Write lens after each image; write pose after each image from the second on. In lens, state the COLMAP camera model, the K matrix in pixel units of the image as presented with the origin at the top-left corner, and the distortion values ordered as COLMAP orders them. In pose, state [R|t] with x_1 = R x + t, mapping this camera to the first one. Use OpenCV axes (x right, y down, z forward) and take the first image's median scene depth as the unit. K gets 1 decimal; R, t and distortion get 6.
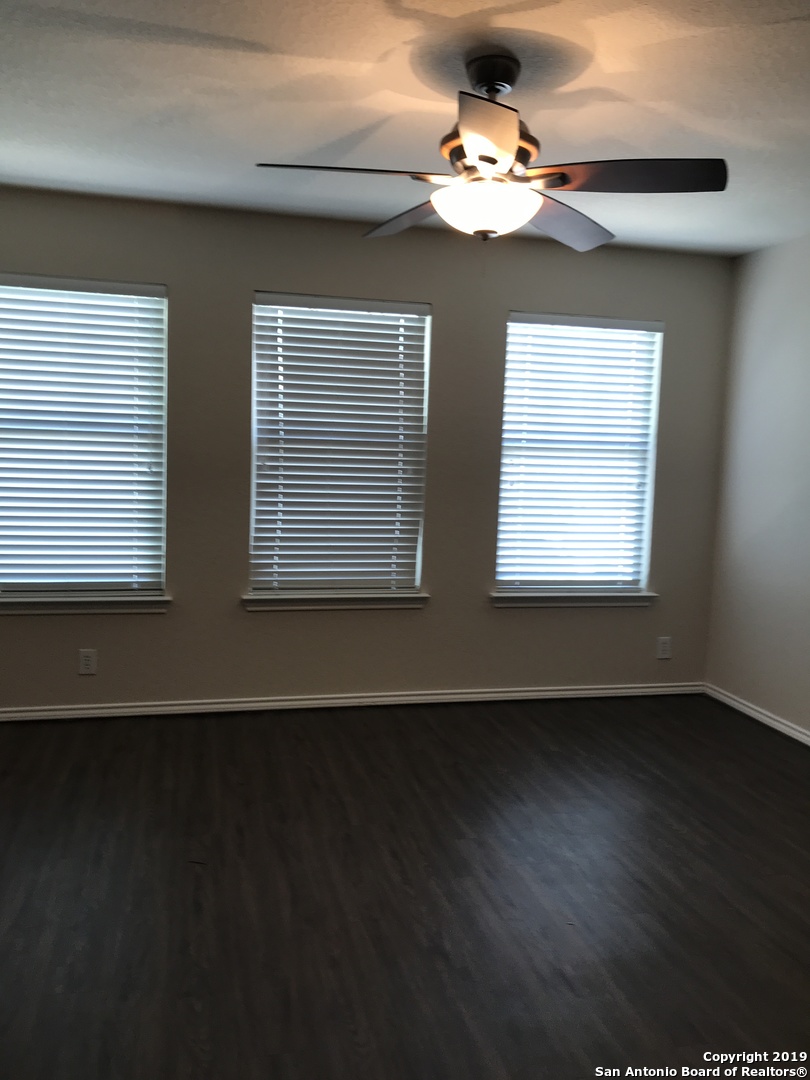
lens RADIAL K [[881.8, 0, 400.6], [0, 881.8, 547.1], [0, 0, 1]] dist [0.045808, -0.009098]
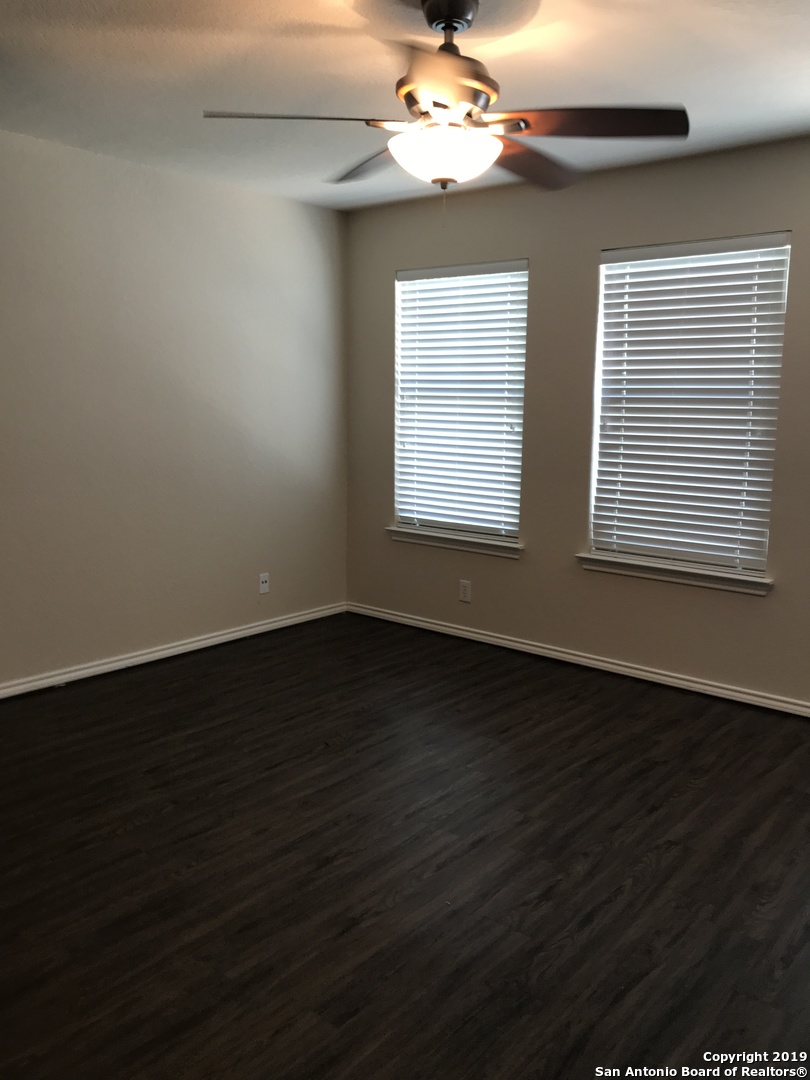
lens RADIAL K [[881.8, 0, 399.4], [0, 881.8, 534.0], [0, 0, 1]] dist [0.045808, -0.009098]
pose [[0.593262, 0.103633, -0.798311, 0.514602], [-0.080834, 0.994336, 0.069008, -0.020916], [0.800941, 0.023591, 0.598279, 0.219087]]
